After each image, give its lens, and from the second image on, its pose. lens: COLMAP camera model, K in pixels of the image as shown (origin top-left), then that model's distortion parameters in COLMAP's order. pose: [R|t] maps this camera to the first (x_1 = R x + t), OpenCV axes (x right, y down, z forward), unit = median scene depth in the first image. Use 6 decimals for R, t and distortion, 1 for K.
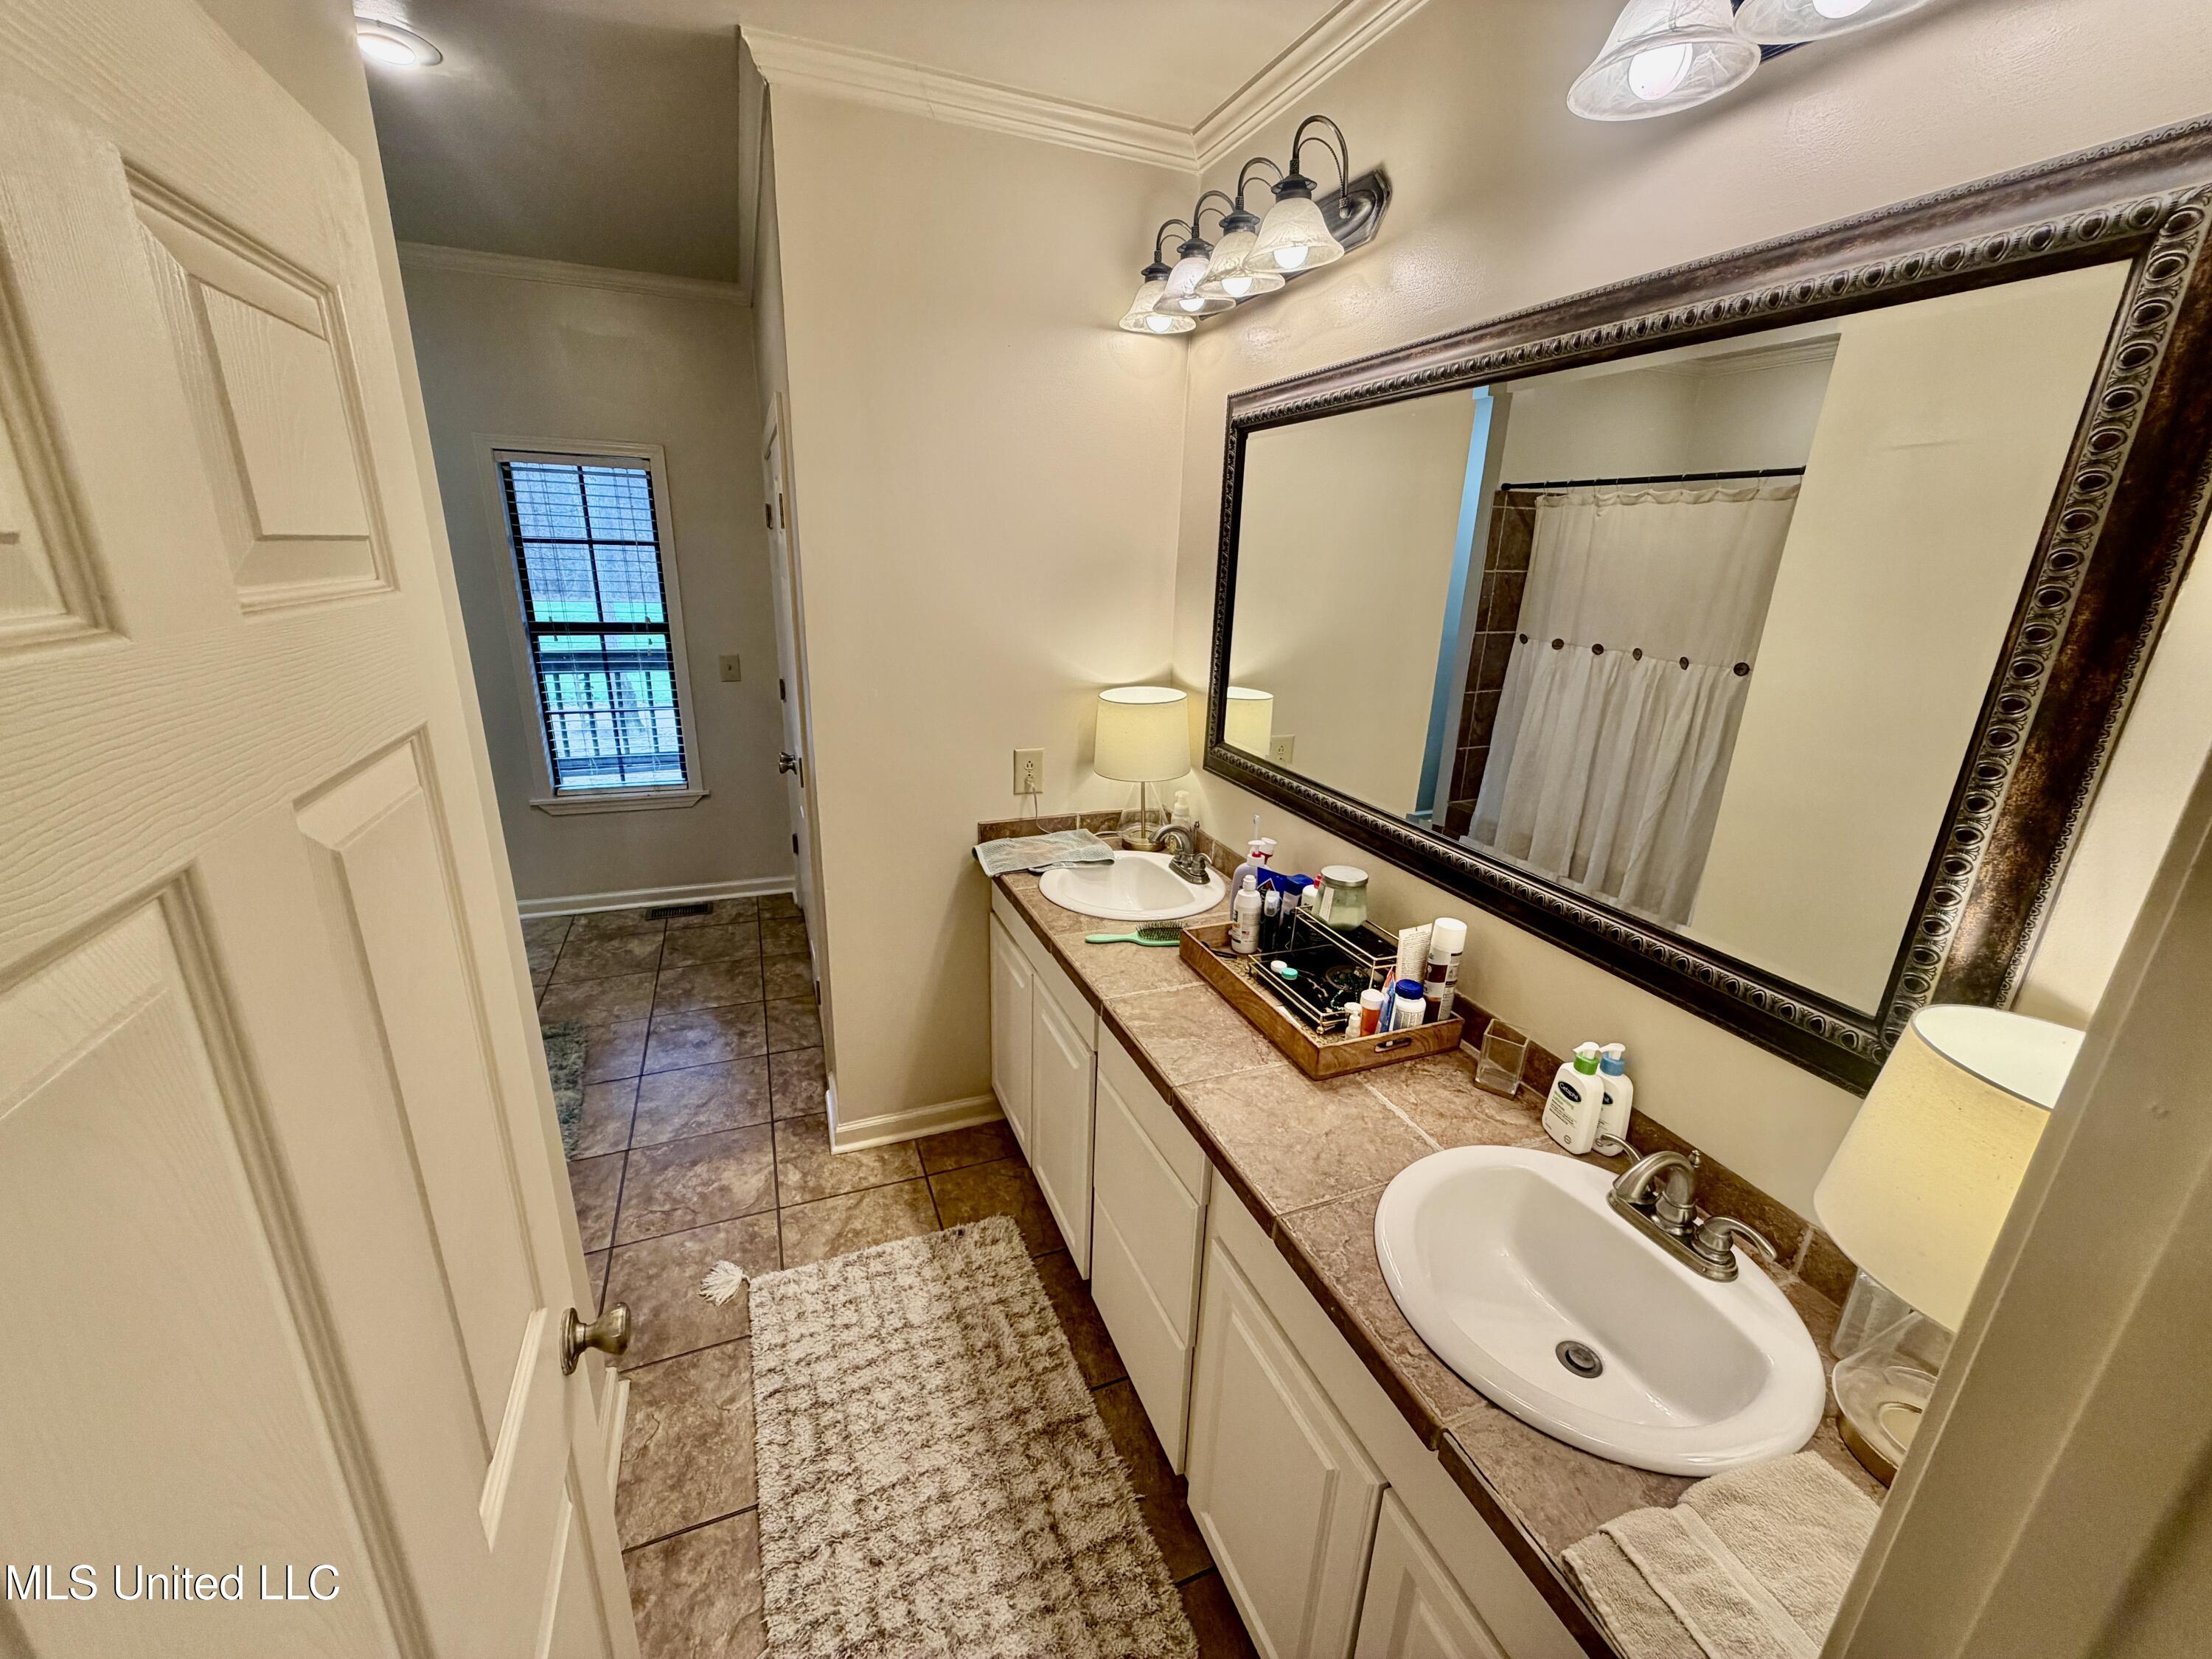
lens RADIAL K [[877.7, 0, 1109.3], [0, 877.7, 830.2], [0, 0, 1]] dist [-0.000259, -0.000008]
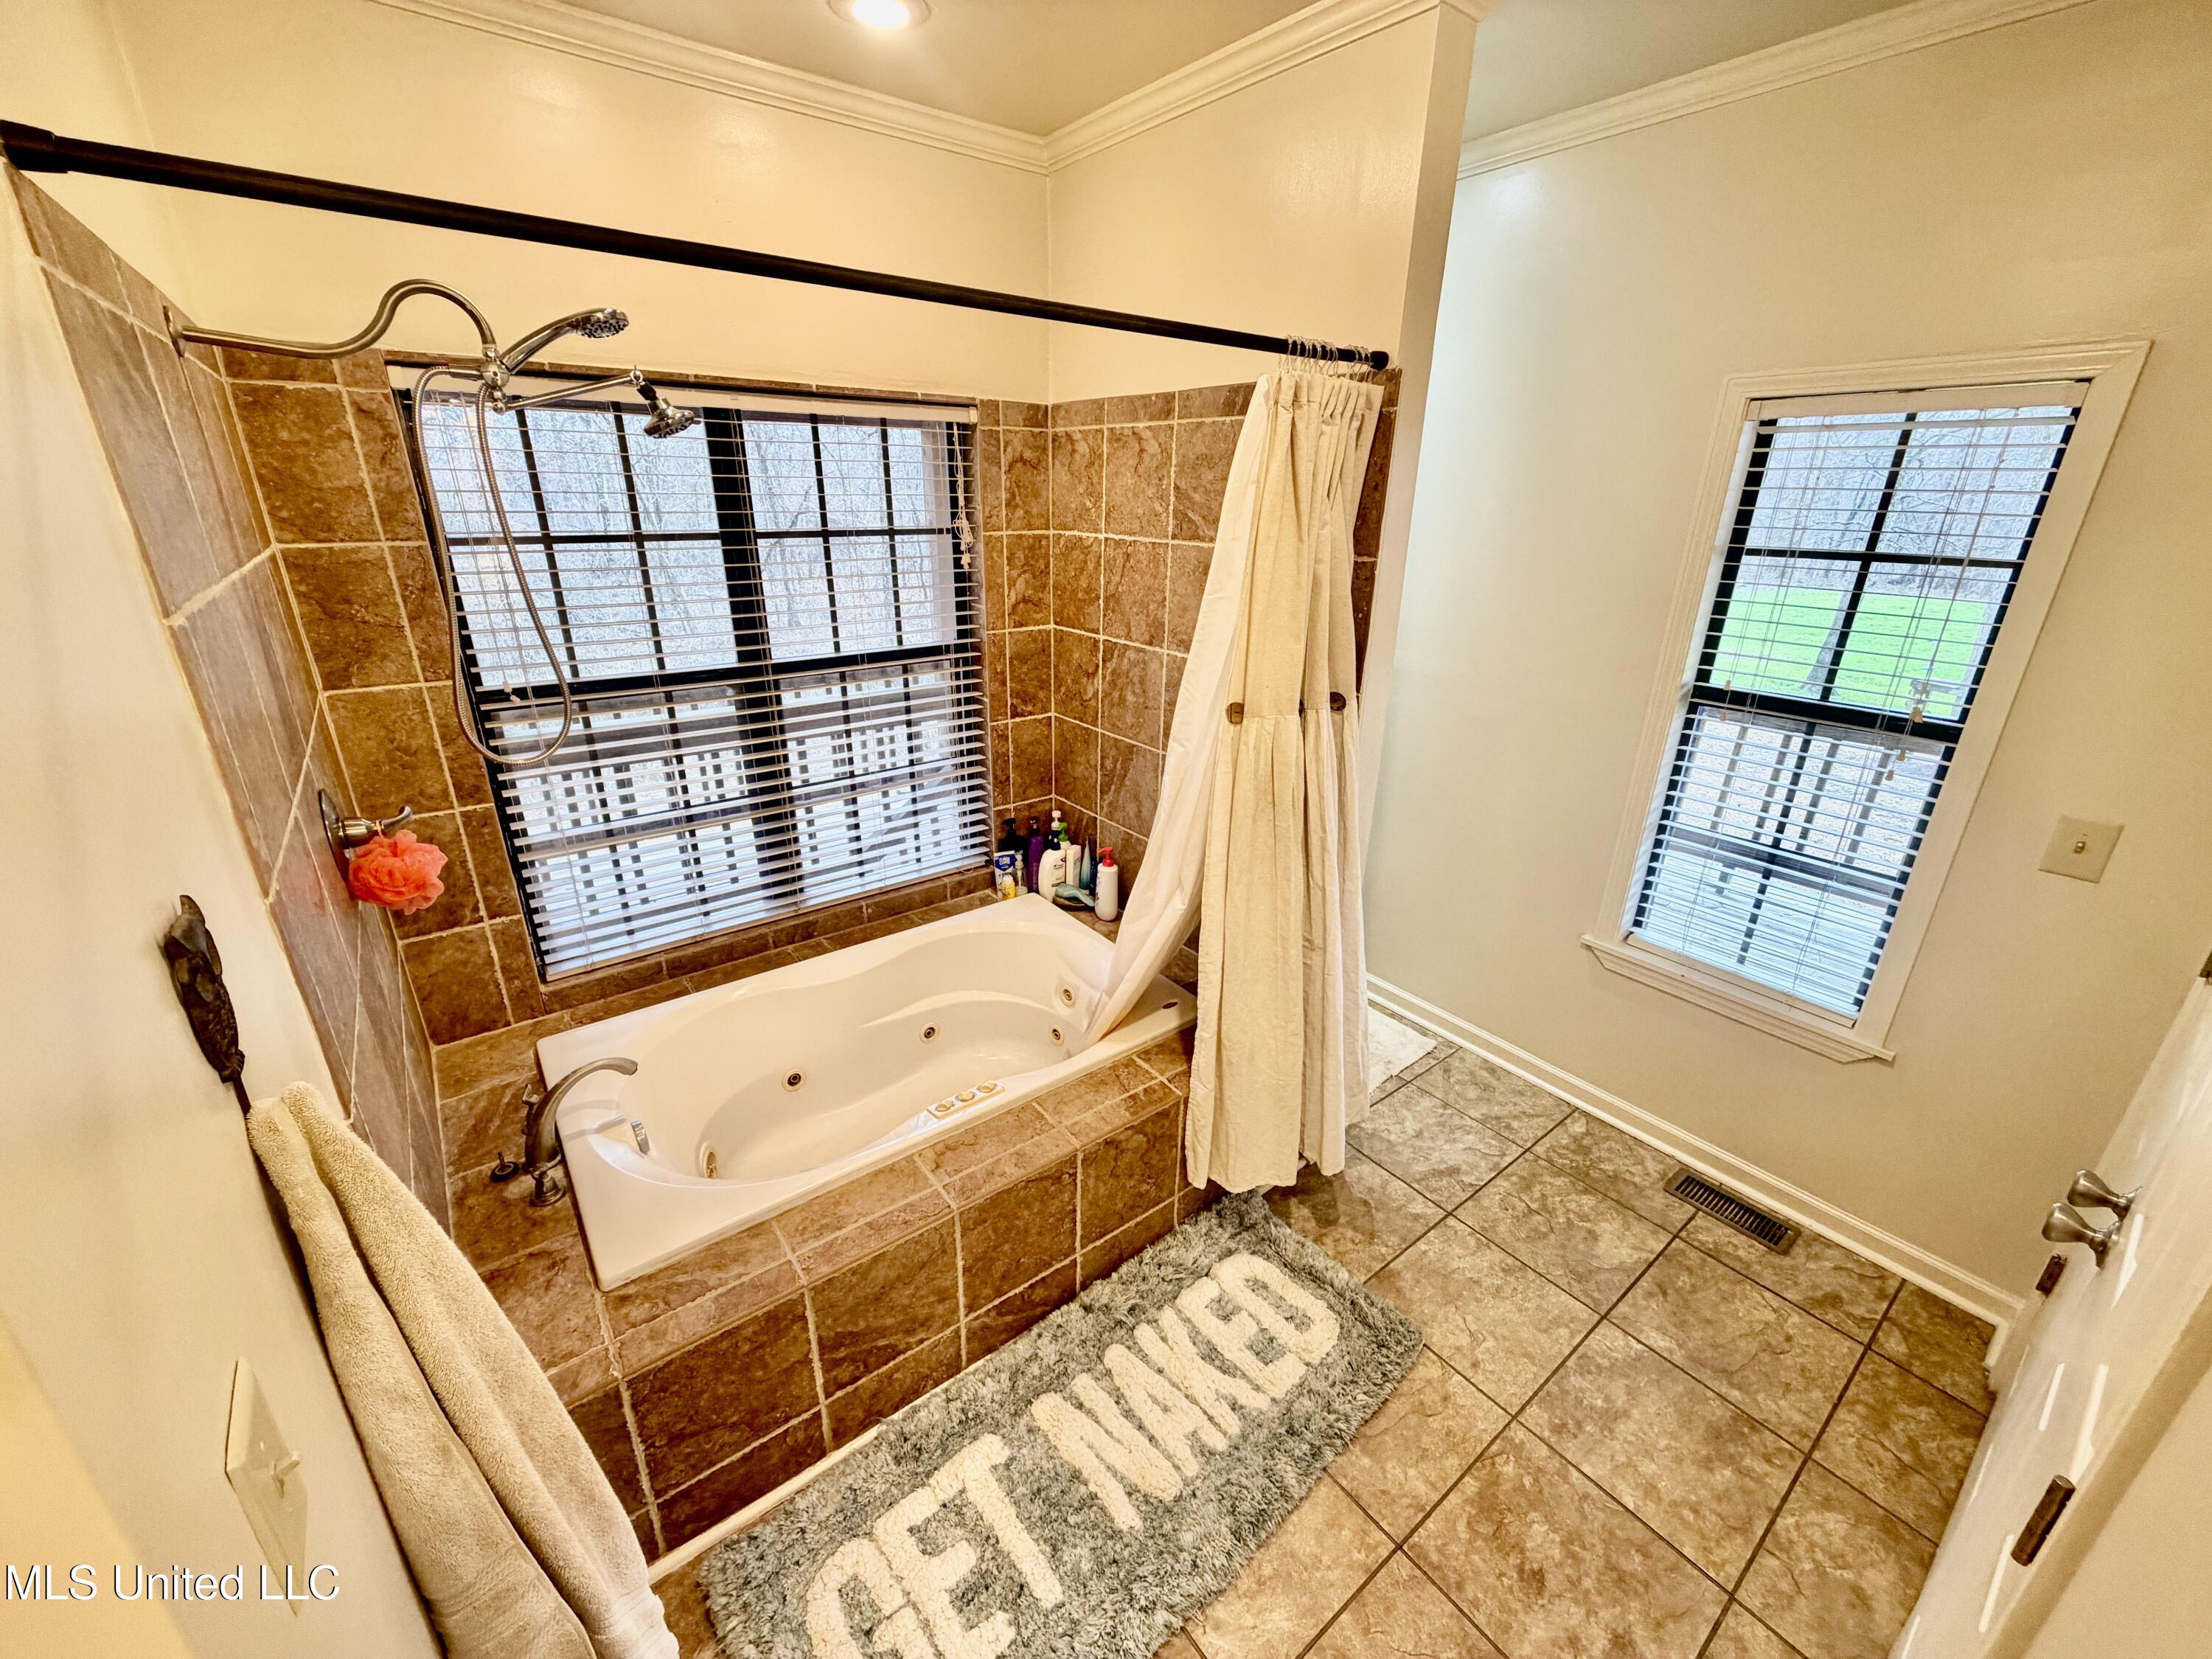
lens RADIAL K [[877.7, 0, 1102.5], [0, 877.7, 831.4], [0, 0, 1]] dist [-0.000259, -0.000008]
pose [[0.270260, 0.315442, -0.909646, -0.170744], [-0.303532, 0.924539, 0.230425, -0.149687], [0.913689, 0.213832, 0.345613, 0.407415]]
